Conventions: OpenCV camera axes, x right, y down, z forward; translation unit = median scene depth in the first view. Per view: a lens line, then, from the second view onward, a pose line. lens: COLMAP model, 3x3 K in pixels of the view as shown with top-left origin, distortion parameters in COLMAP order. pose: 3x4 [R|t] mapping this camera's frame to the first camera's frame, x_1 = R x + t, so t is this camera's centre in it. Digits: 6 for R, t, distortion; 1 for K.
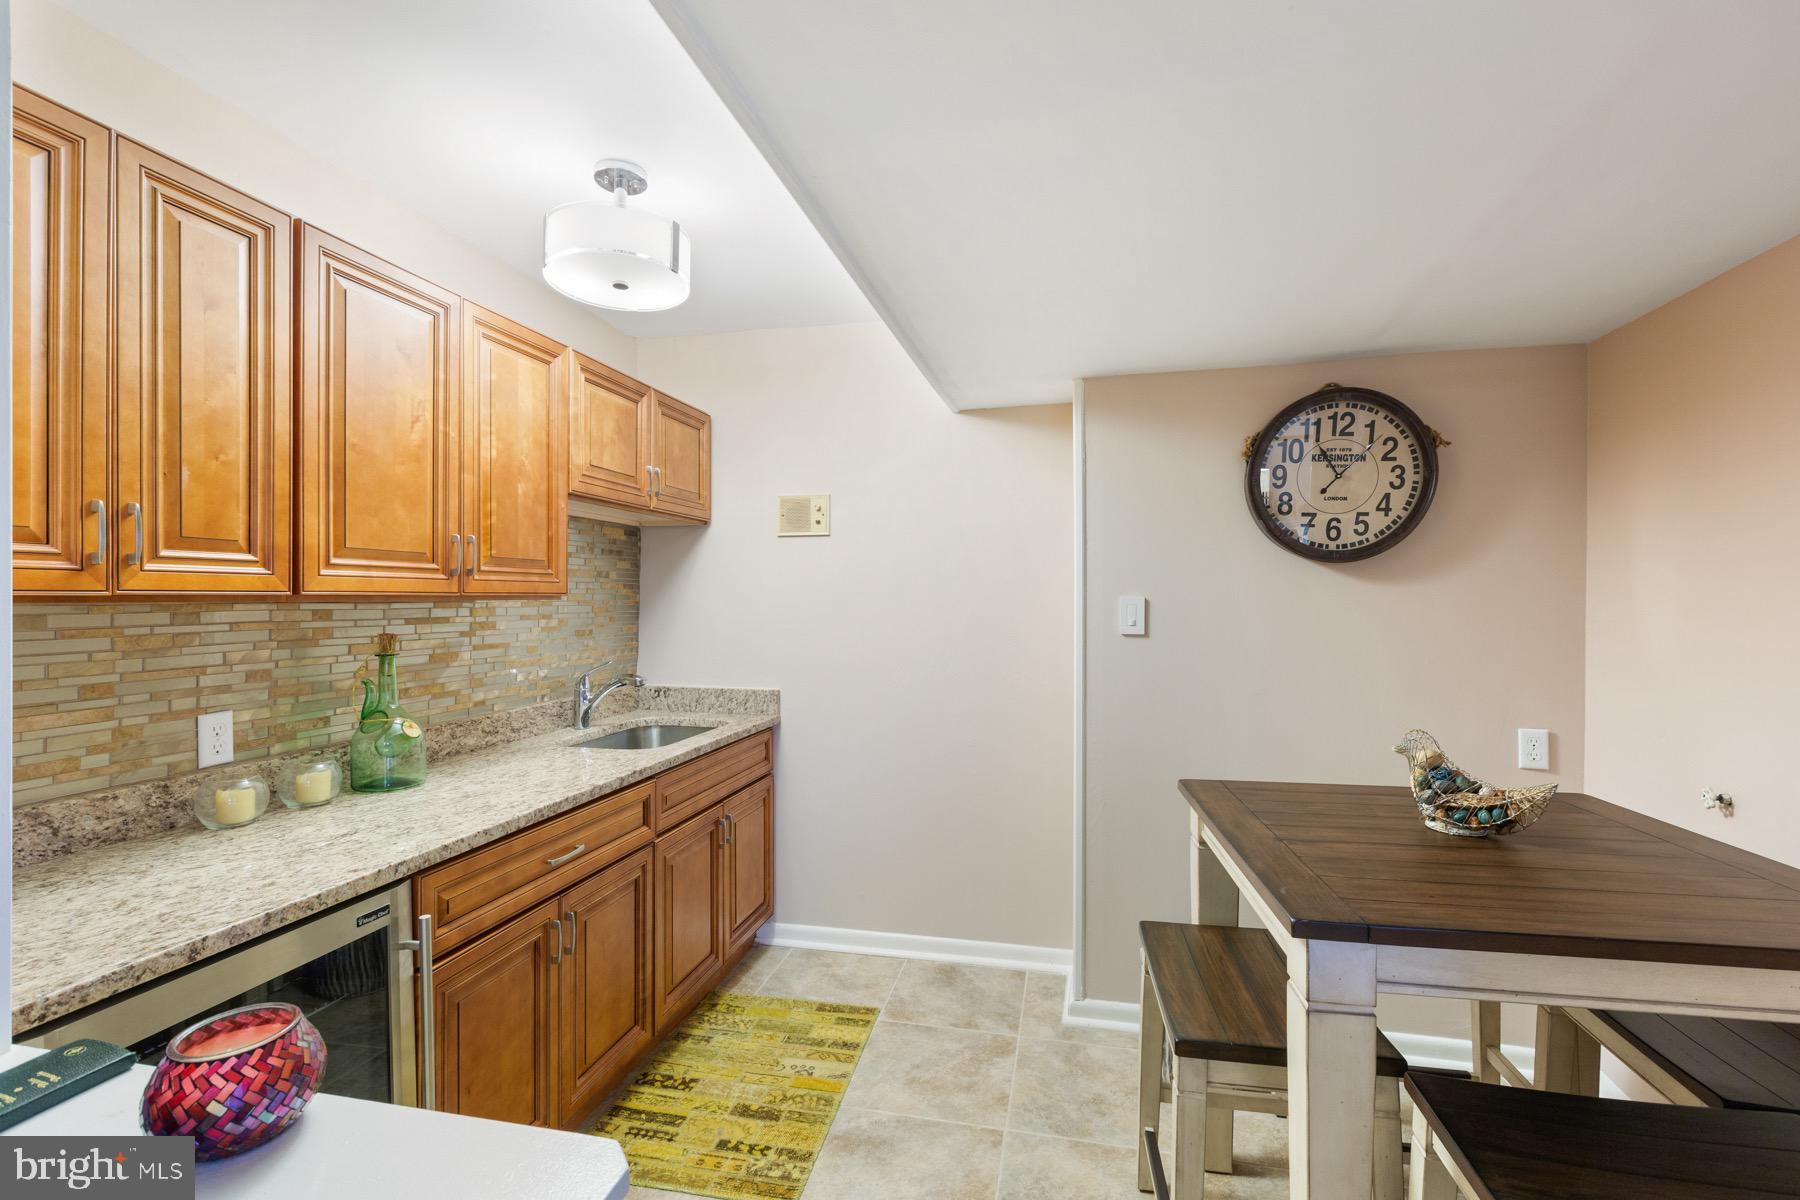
lens RADIAL K [[814.5, 0, 898.9], [0, 814.5, 599.2], [0, 0, 1]] dist [0.002820, -0.000724]
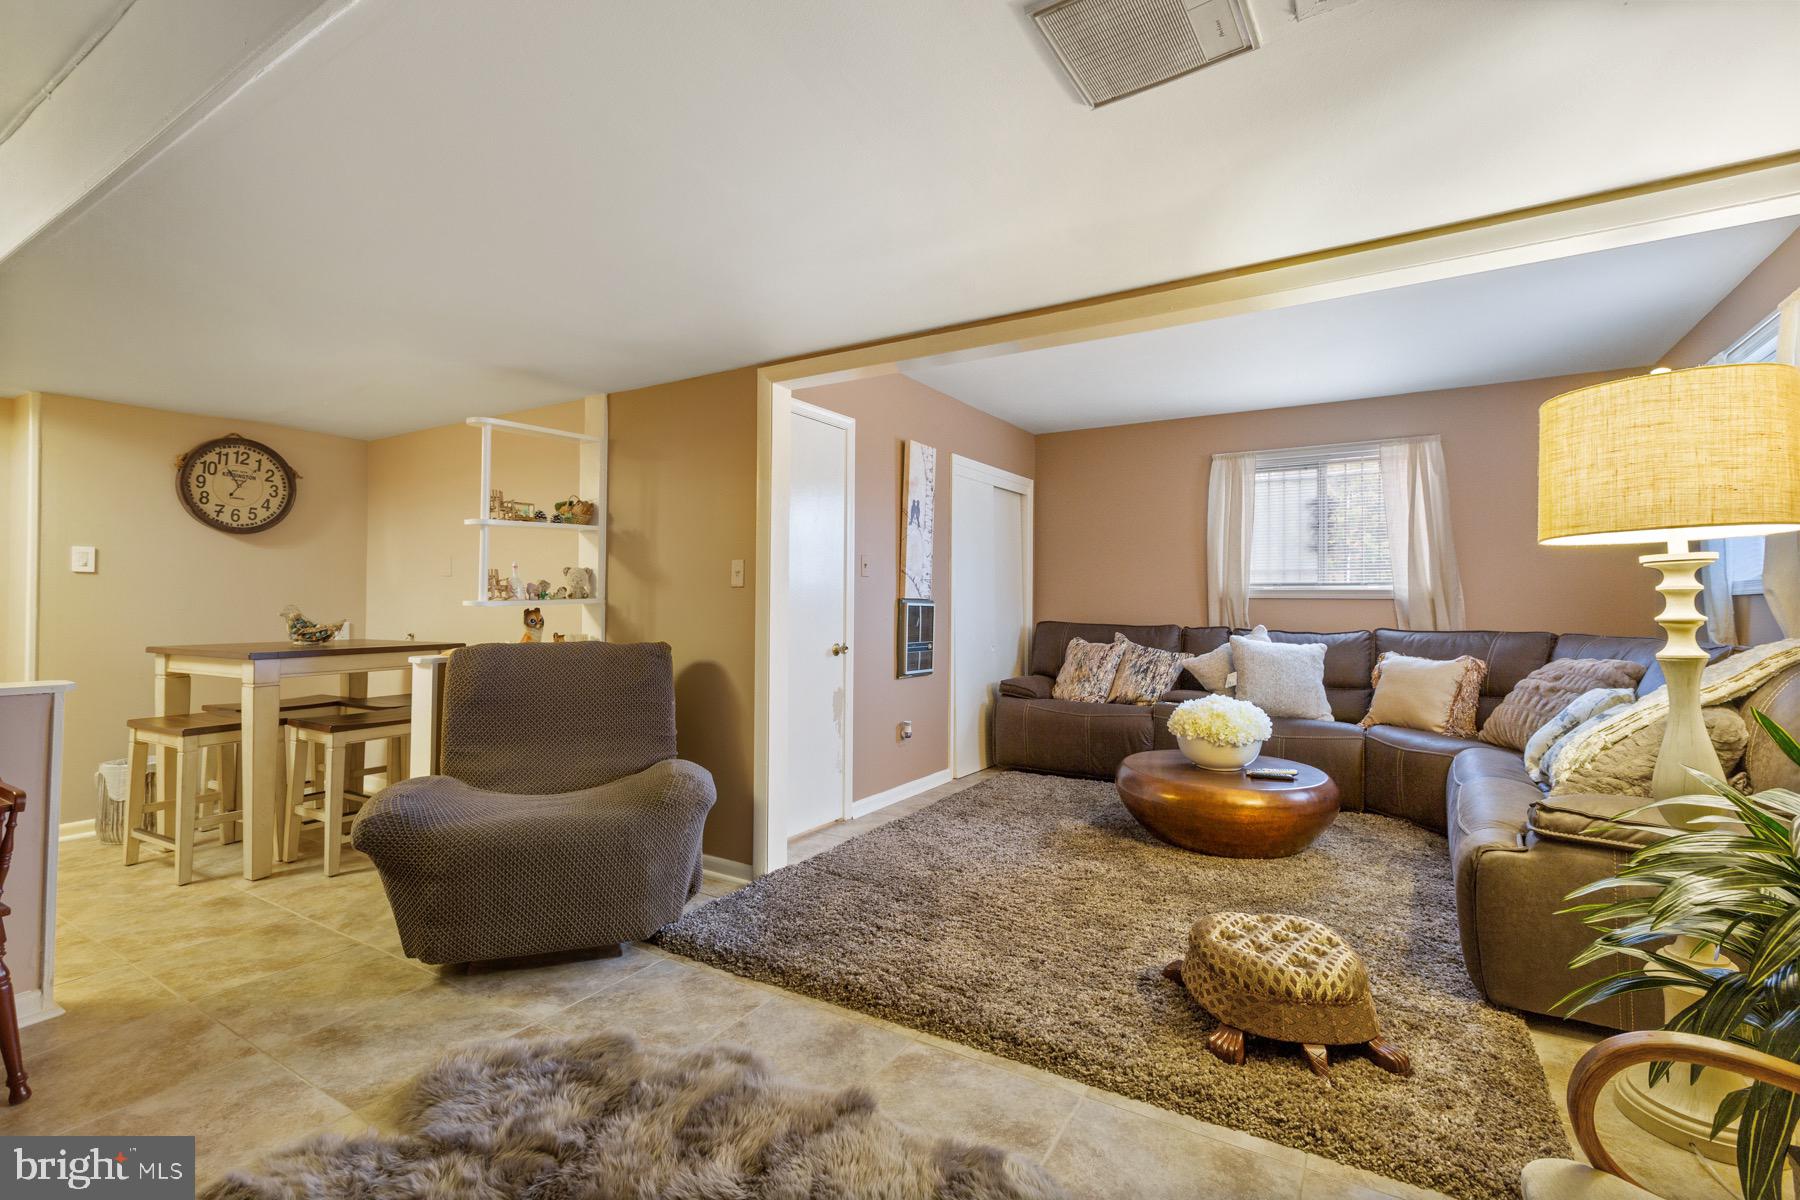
lens RADIAL K [[814.5, 0, 904.5], [0, 814.5, 581.3], [0, 0, 1]] dist [0.002820, -0.000724]
pose [[0.316116, 0.022924, 0.948443, -0.703743], [-0.001451, 0.999719, -0.023679, 0.100169], [-0.948719, 0.006109, 0.316061, -0.968275]]
